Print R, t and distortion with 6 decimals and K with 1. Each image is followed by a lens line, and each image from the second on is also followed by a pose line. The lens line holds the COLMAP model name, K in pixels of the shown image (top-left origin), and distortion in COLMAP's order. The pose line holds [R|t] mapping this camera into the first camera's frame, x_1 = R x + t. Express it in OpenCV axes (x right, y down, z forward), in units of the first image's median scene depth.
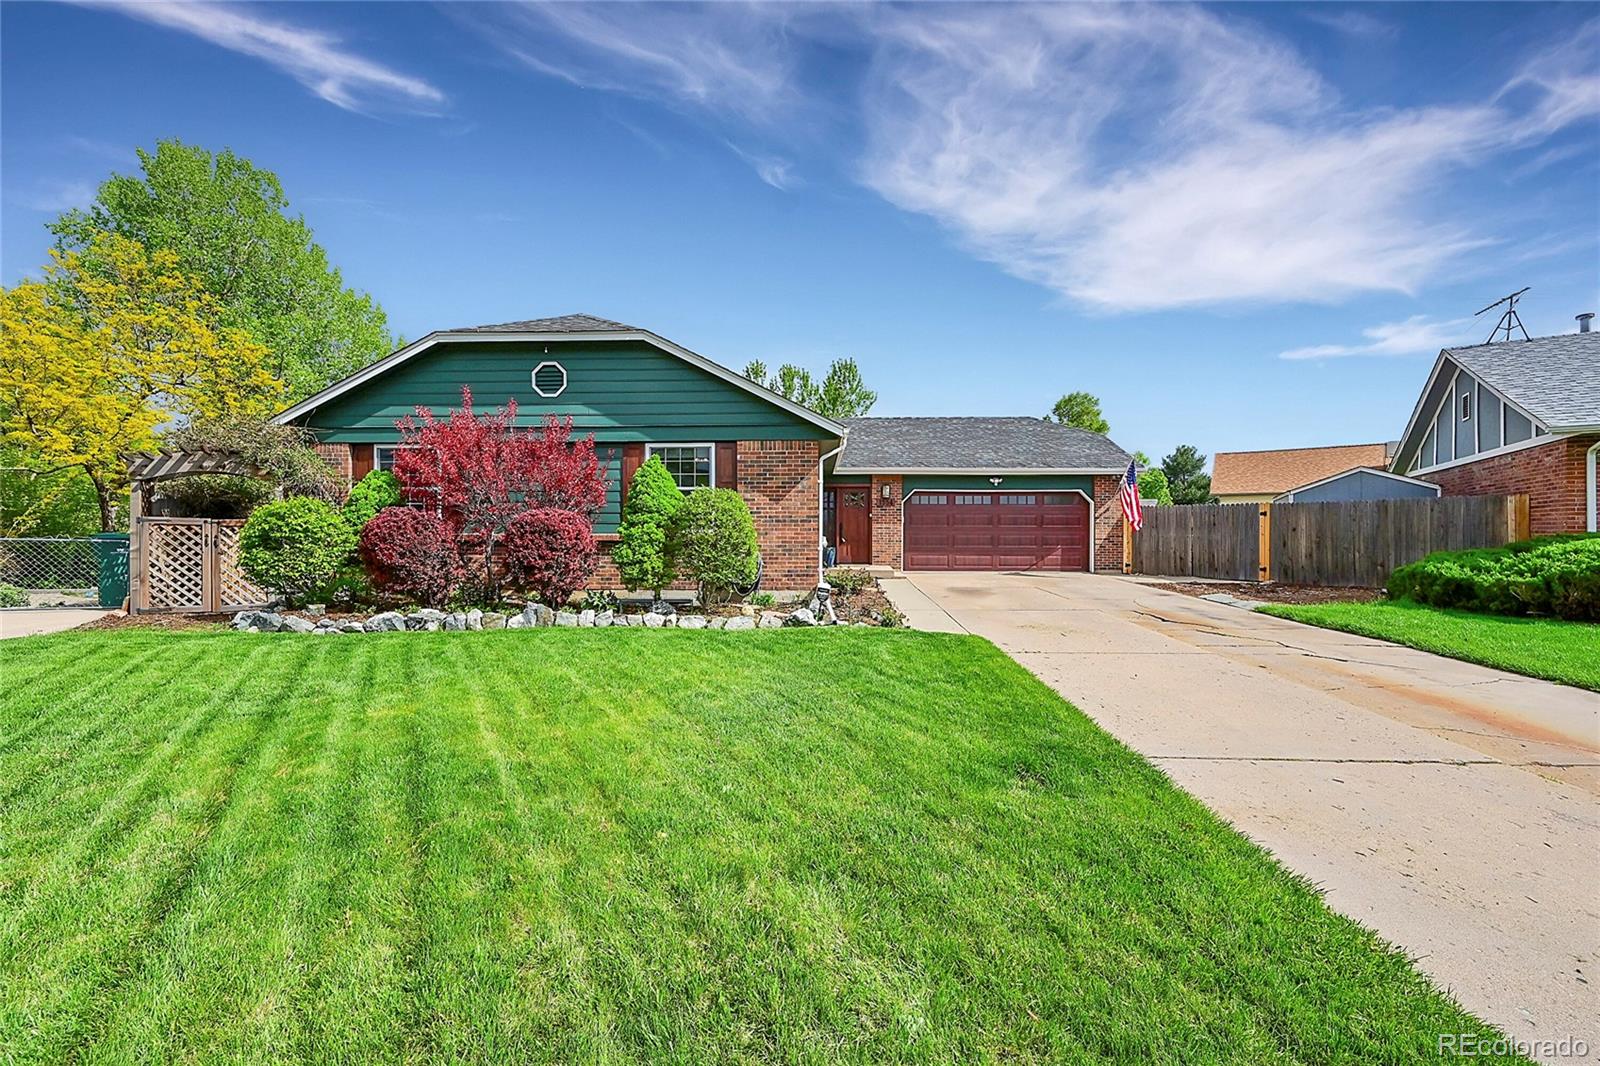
lens RADIAL K [[646.2, 0, 800.1], [0, 646.2, 529.2], [0, 0, 1]] dist [0.001721, 0.000054]
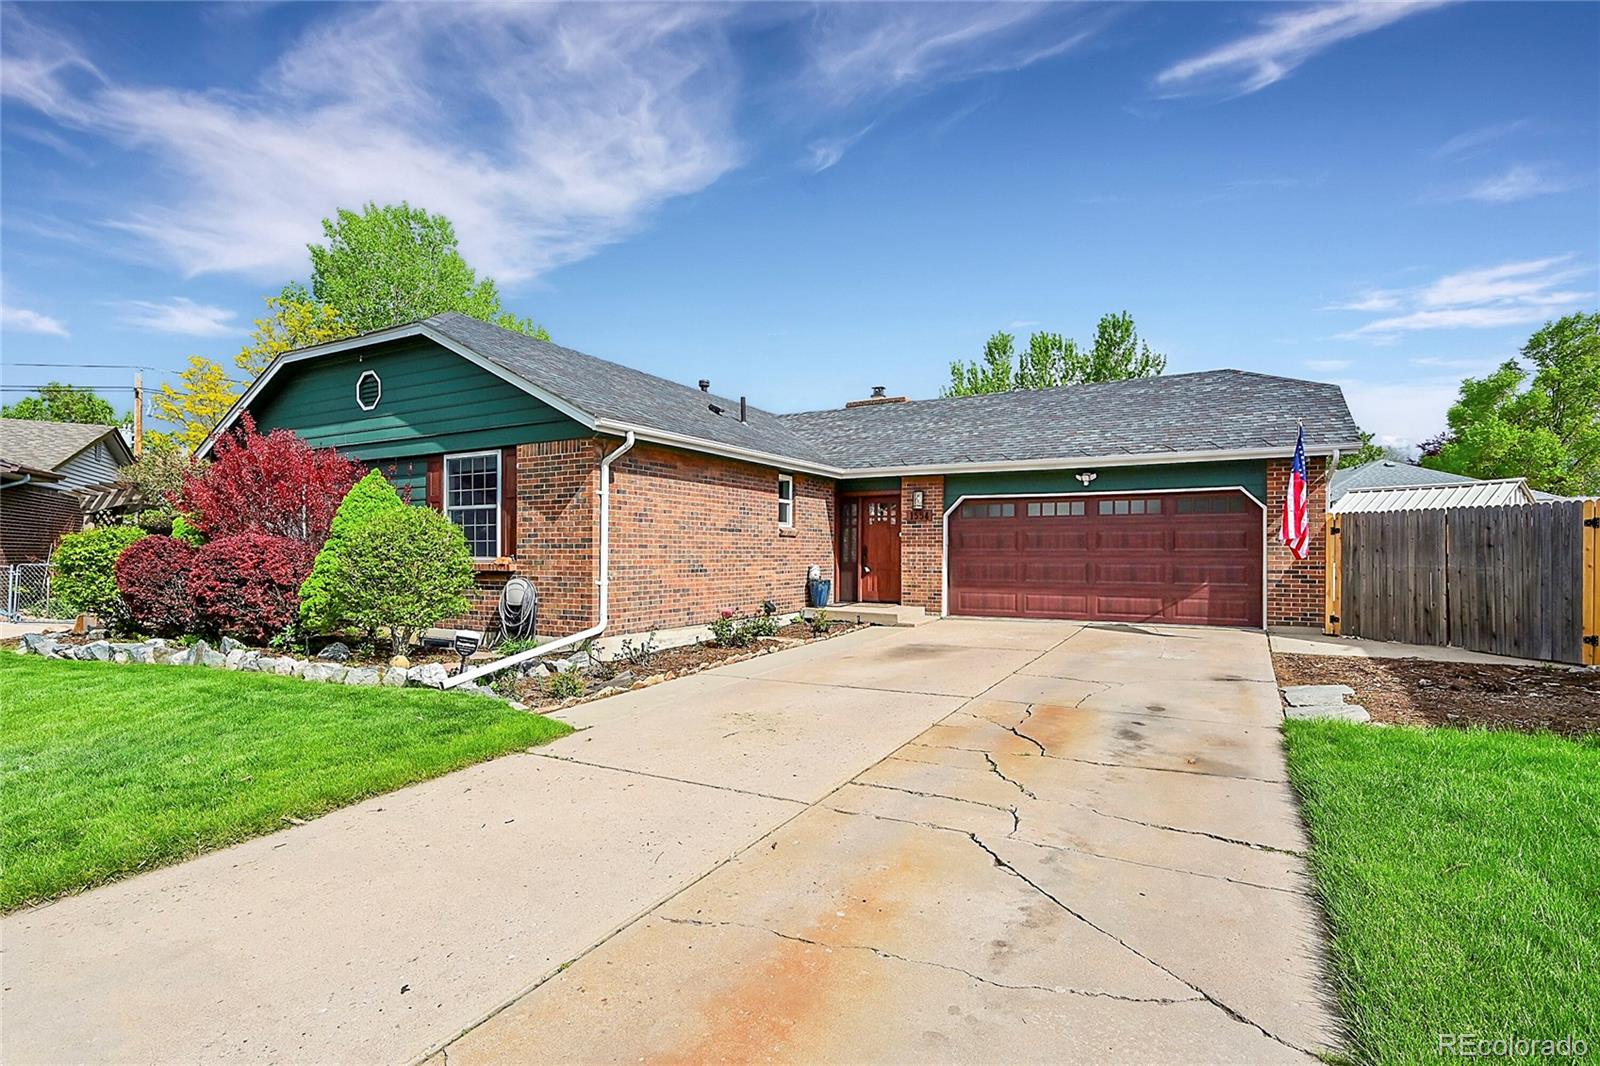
lens RADIAL K [[777.5, 0, 806.5], [0, 777.5, 544.8], [0, 0, 1]] dist [0.001442, 0.000646]
pose [[0.886571, -0.005430, -0.462560, 0.412515], [0.002124, 0.999968, -0.007669, -0.004060], [0.462587, 0.005817, 0.886555, 0.200188]]
